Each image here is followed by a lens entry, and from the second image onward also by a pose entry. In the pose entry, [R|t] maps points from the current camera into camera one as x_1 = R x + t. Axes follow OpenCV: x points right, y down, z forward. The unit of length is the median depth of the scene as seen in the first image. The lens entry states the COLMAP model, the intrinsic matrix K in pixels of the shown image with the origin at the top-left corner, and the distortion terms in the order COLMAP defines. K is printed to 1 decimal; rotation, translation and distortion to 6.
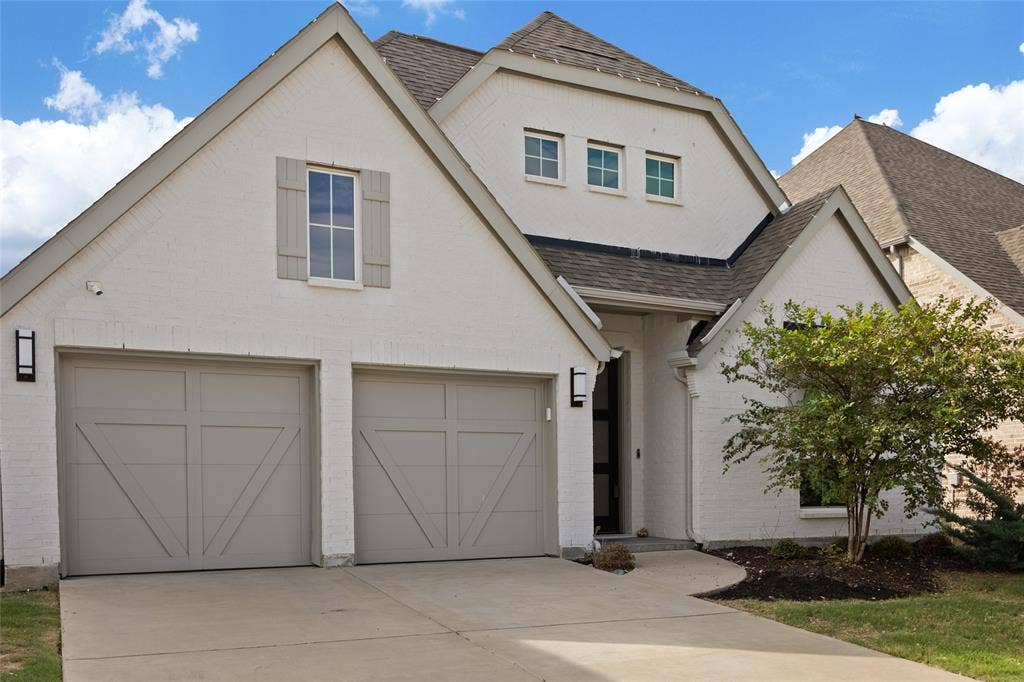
lens RADIAL K [[1068.8, 0, 512.0], [0, 1068.8, 400.5], [0, 0, 1]] dist [0.006923, 0.001371]
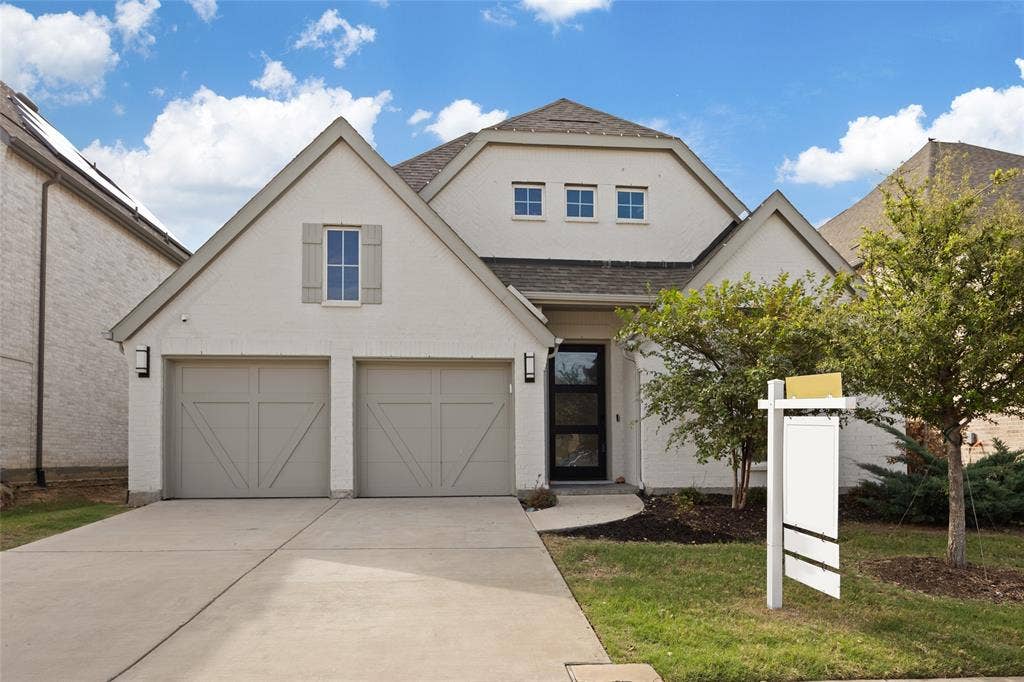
lens RADIAL K [[696.9, 0, 507.3], [0, 696.9, 349.2], [0, 0, 1]] dist [0.004777, 0.002015]
pose [[0.913617, -0.054146, -0.402955, 0.390403], [0.030247, 0.997398, -0.065443, 0.020990], [0.405449, 0.047601, 0.912877, 0.202287]]
